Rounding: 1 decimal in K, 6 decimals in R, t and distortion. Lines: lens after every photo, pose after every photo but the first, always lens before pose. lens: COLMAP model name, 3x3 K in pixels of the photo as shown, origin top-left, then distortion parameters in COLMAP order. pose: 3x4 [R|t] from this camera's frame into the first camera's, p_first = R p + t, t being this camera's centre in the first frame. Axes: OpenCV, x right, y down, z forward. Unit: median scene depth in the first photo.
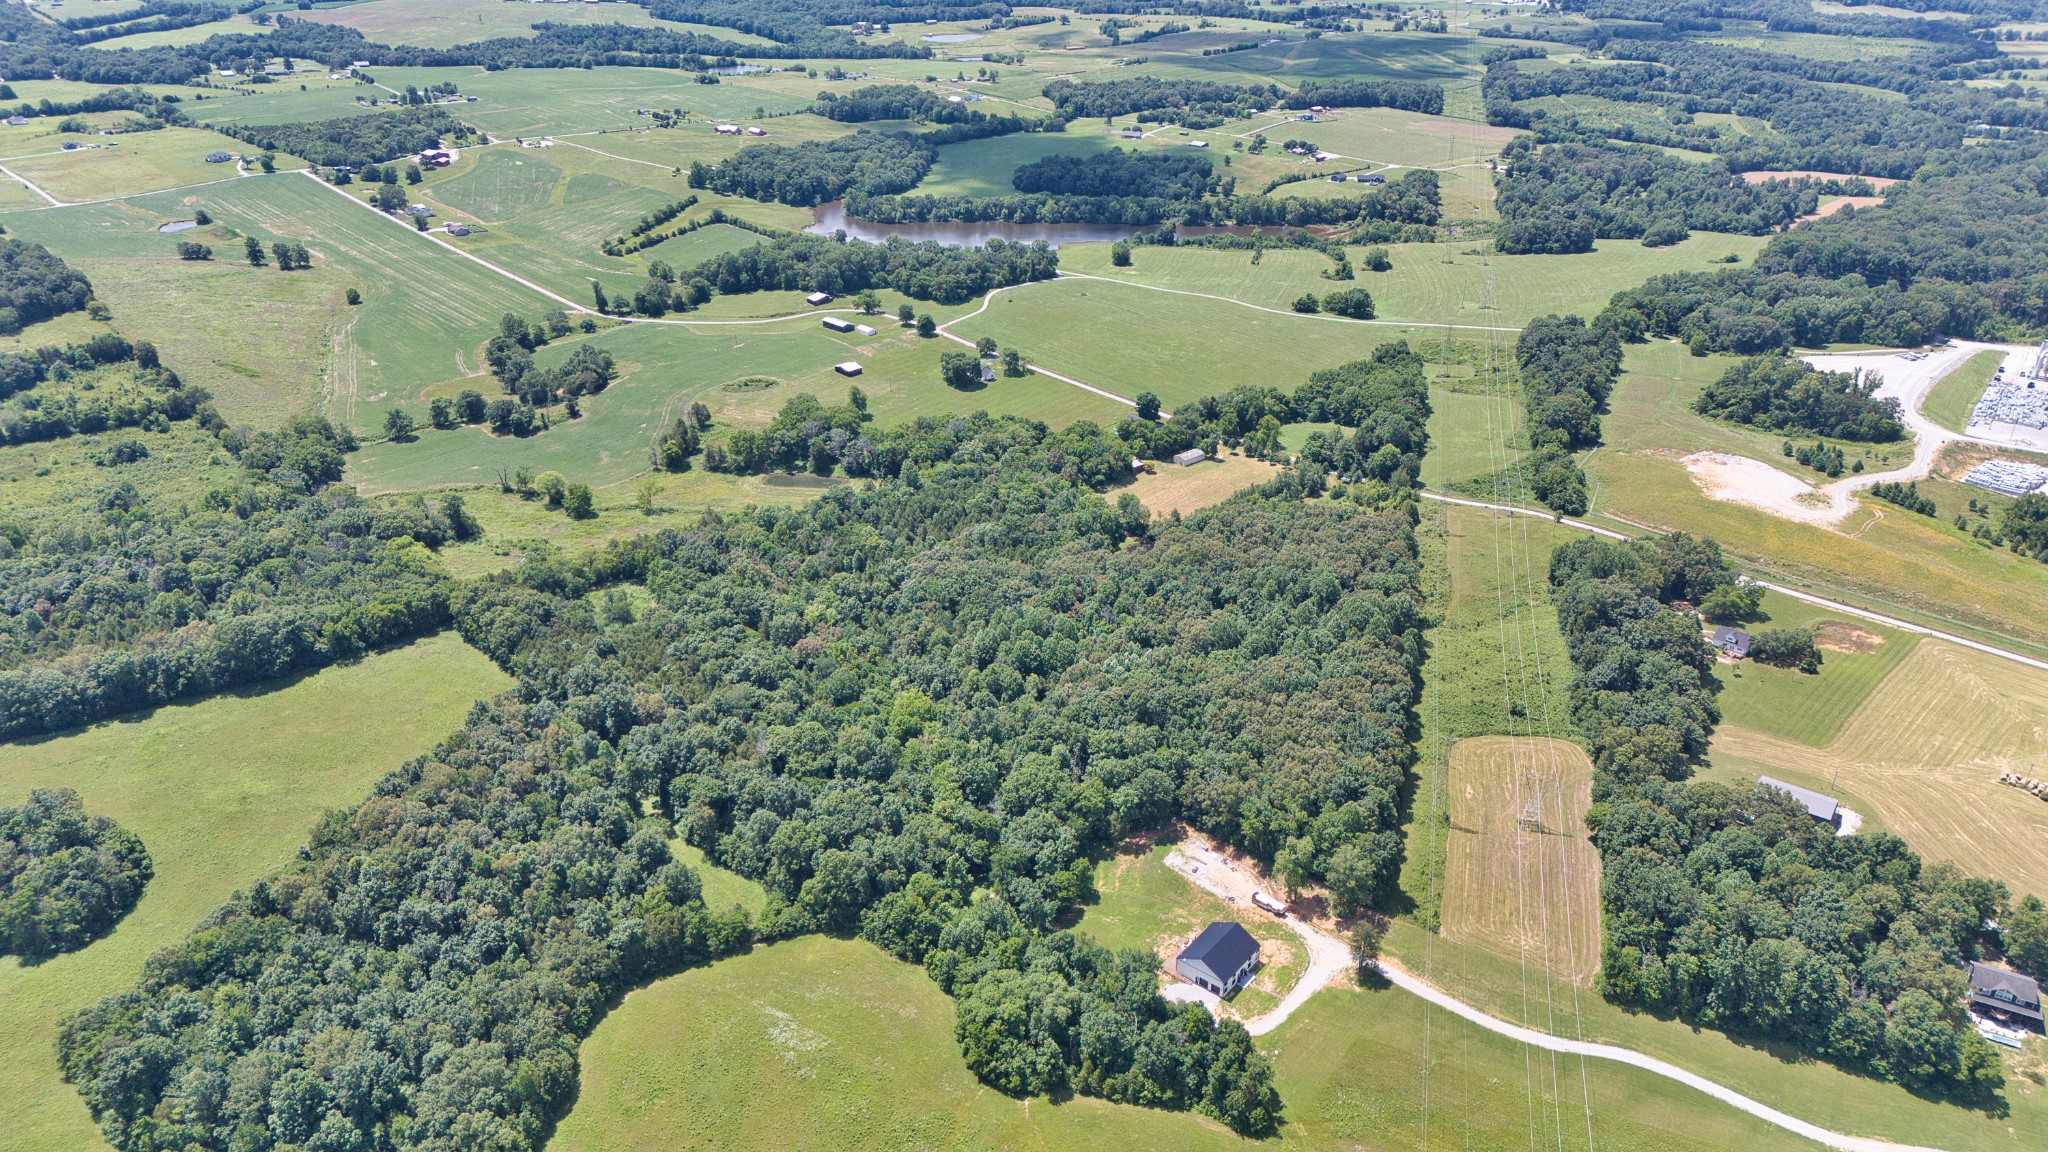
lens RADIAL K [[1415.7, 0, 1019.9], [0, 1415.7, 576.8], [0, 0, 1]] dist [0.093732, -0.090178]
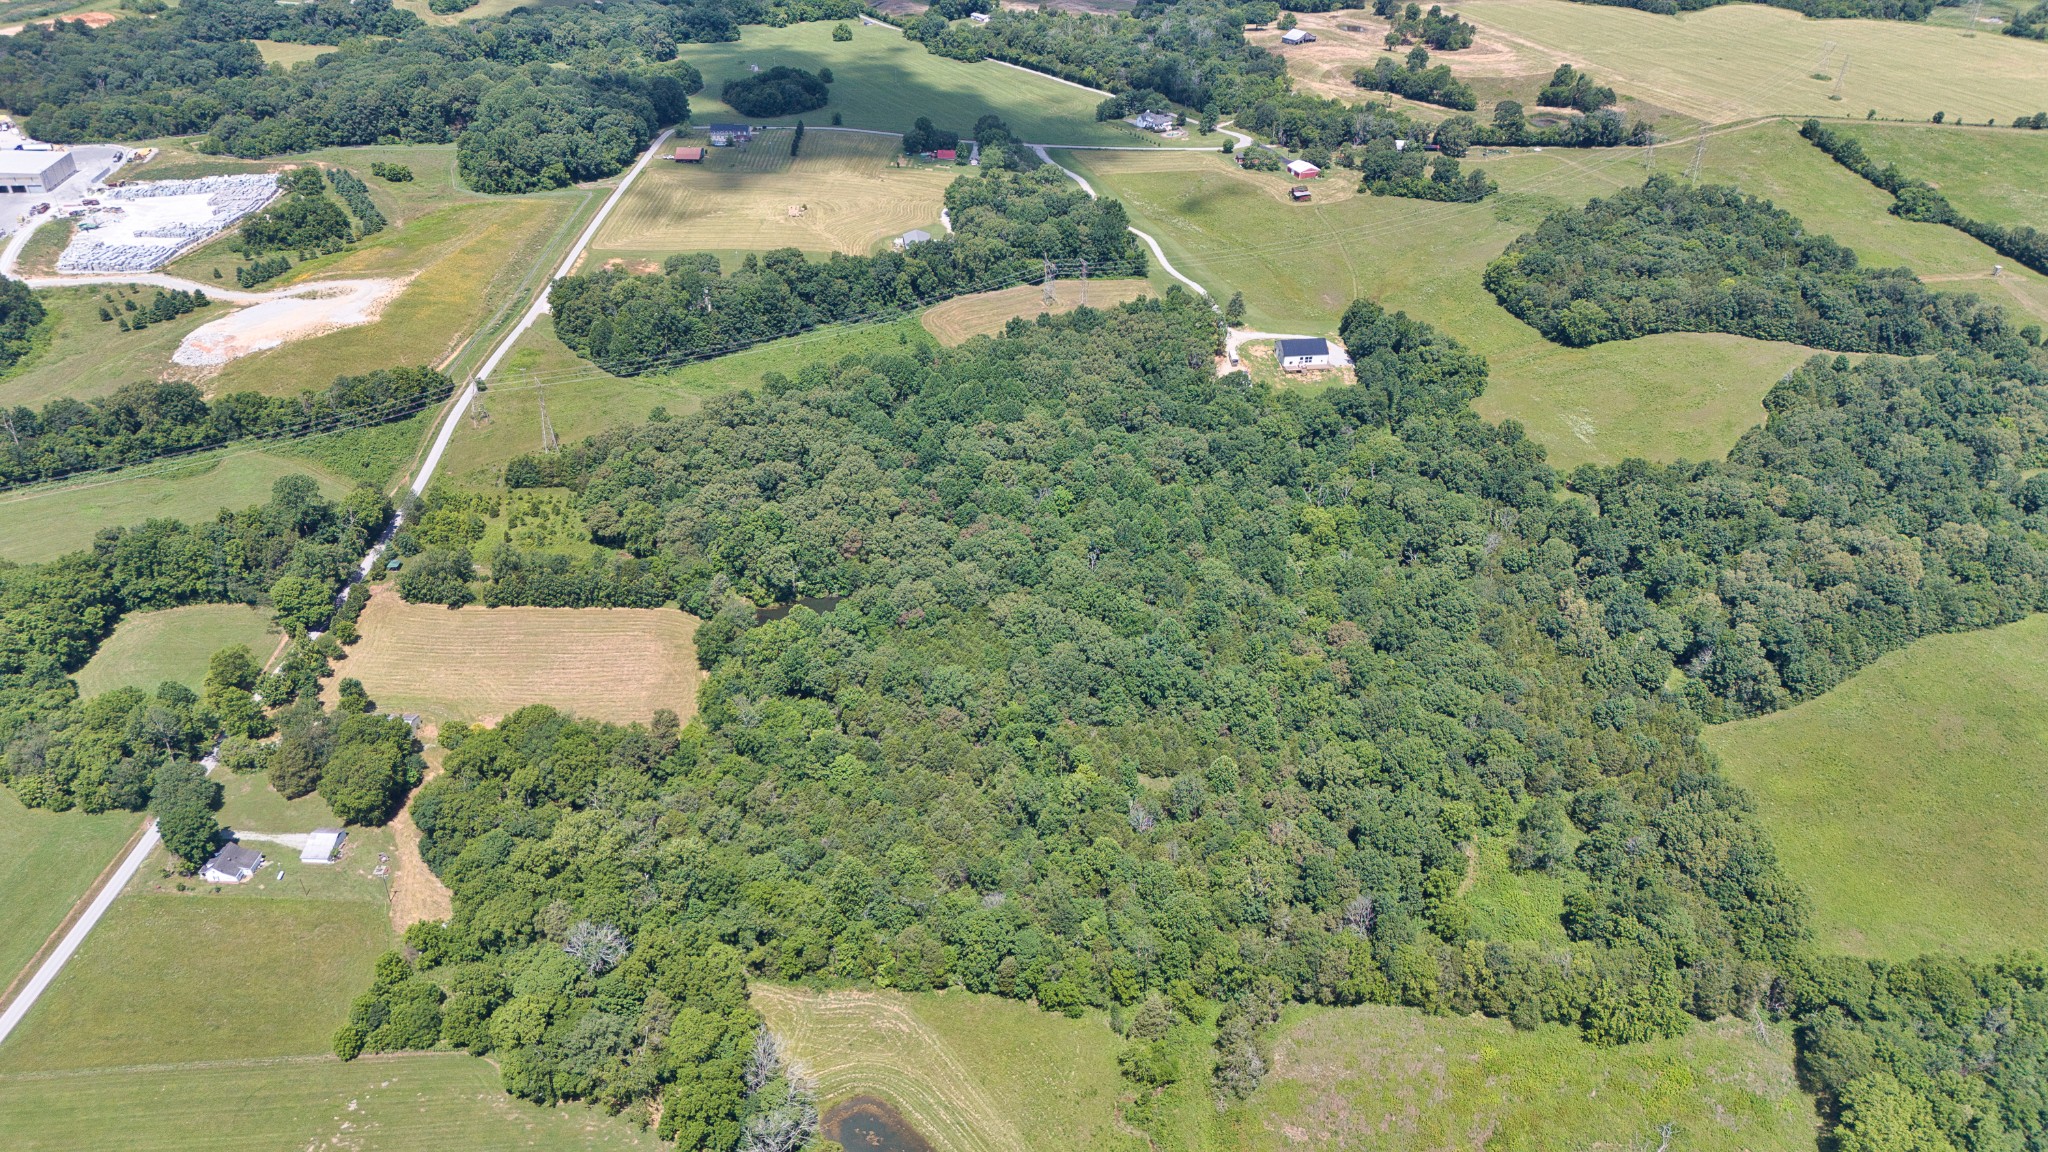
lens RADIAL K [[1415.7, 0, 1019.9], [0, 1415.7, 576.8], [0, 0, 1]] dist [0.093732, -0.090178]
pose [[-0.715699, -0.396102, 0.575220, -0.352351], [0.294079, 0.576126, 0.762624, -0.466907], [-0.633477, 0.714969, -0.295848, 0.980475]]
